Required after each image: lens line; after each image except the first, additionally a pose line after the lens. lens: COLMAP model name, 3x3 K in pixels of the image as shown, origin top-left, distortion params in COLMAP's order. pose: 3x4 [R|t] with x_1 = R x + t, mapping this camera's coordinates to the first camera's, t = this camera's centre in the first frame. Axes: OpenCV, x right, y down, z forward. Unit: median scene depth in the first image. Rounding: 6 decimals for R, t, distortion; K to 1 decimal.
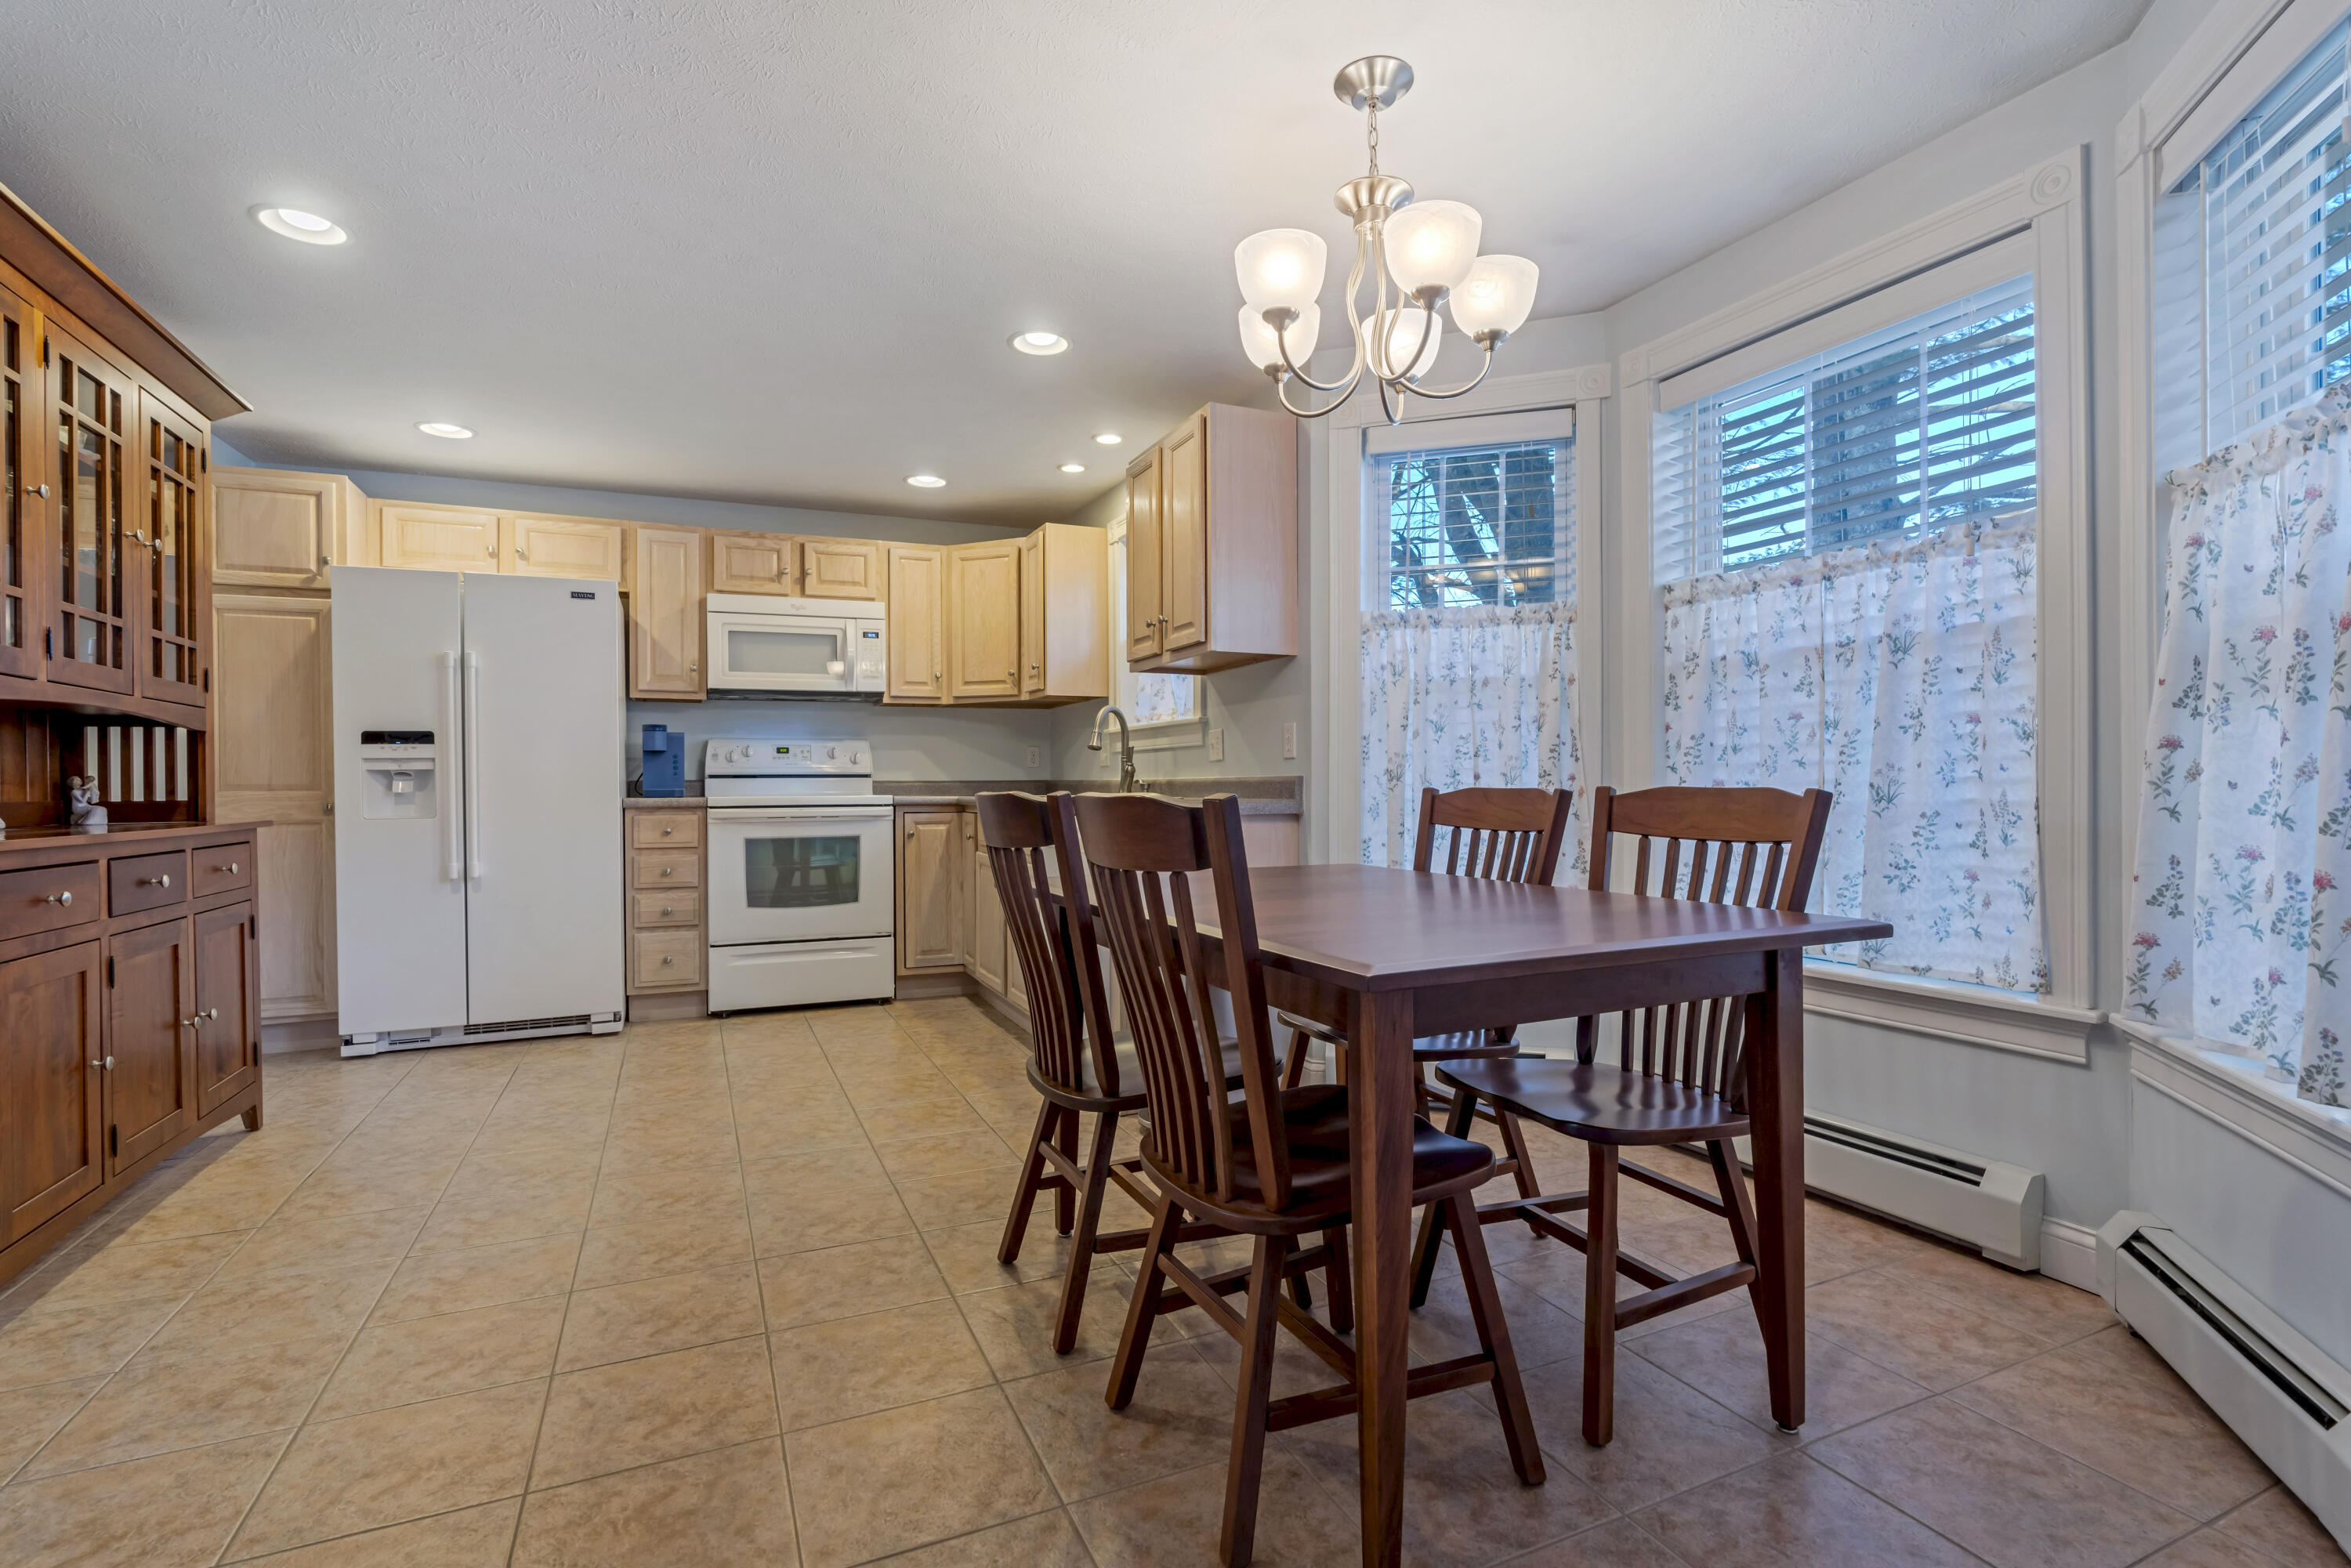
lens RADIAL K [[1079.4, 0, 1213.2], [0, 1079.4, 787.2], [0, 0, 1]] dist [-0.011628, 0.003240]
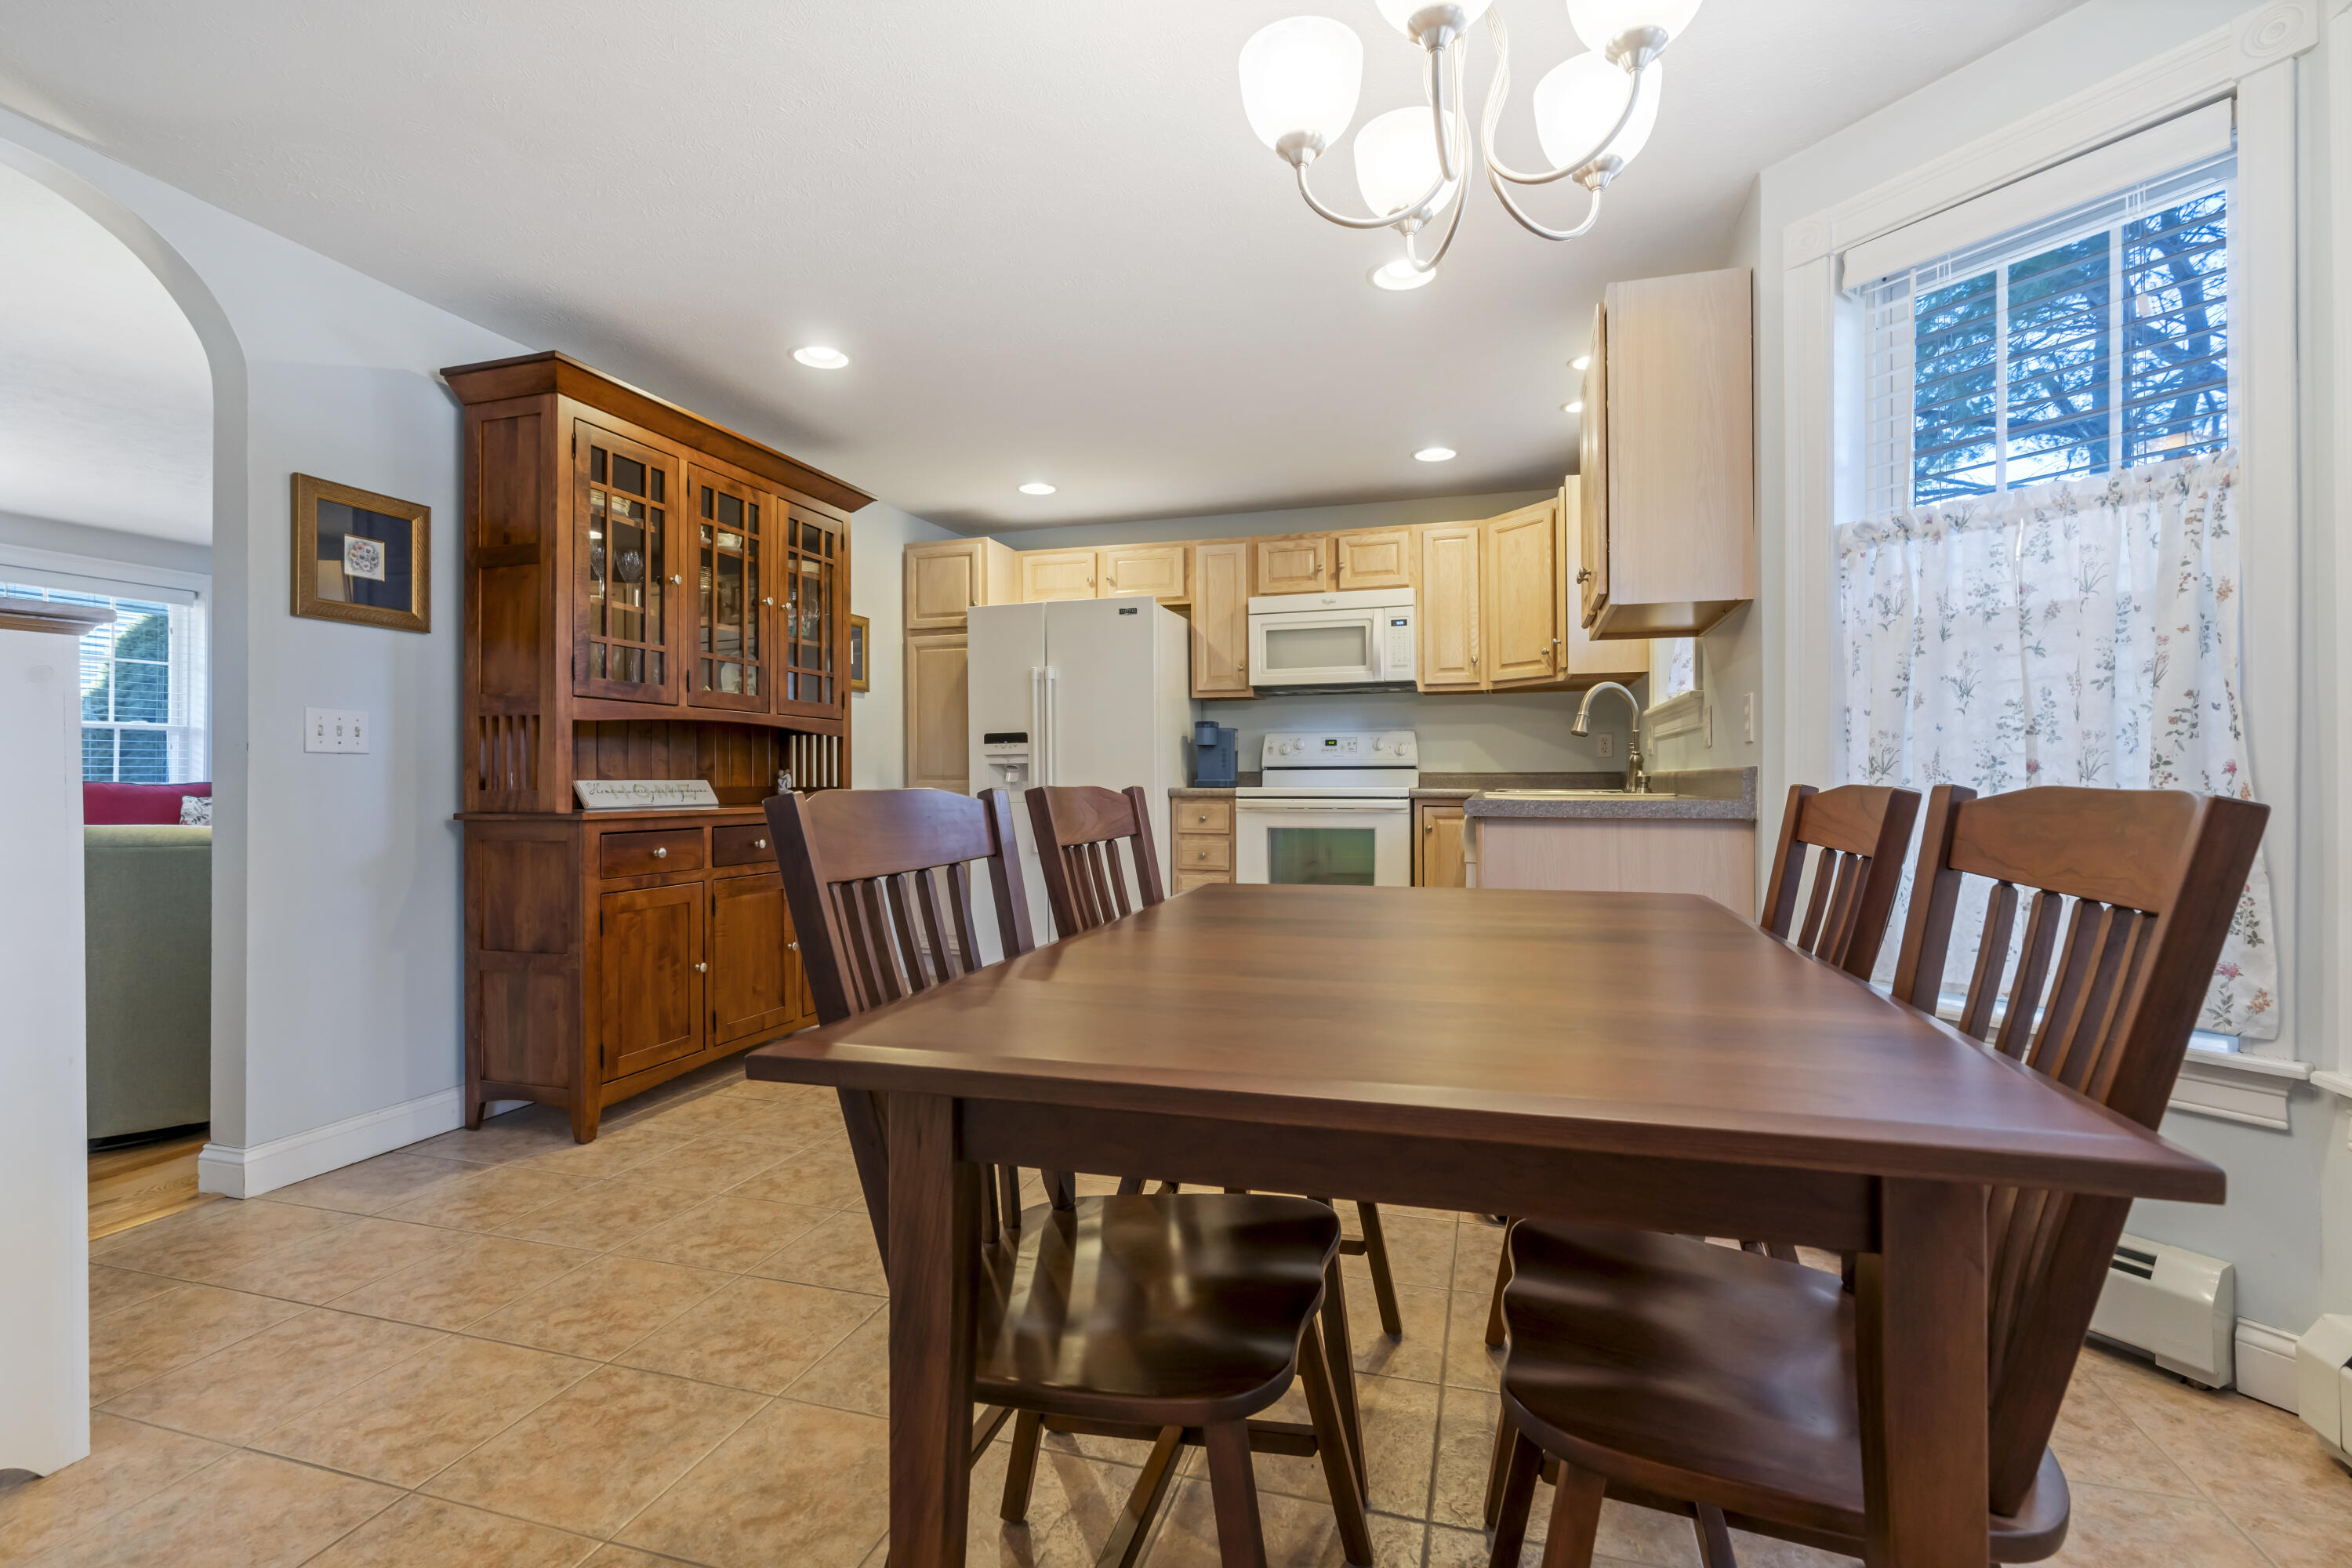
lens RADIAL K [[1079.9, 0, 1185.7], [0, 1079.9, 767.3], [0, 0, 1]] dist [-0.011628, 0.003240]
pose [[0.746284, -0.002405, -0.665623, 0.239761], [-0.004791, 0.999948, -0.008984, -0.001683], [0.665610, 0.009894, 0.746234, 0.192112]]
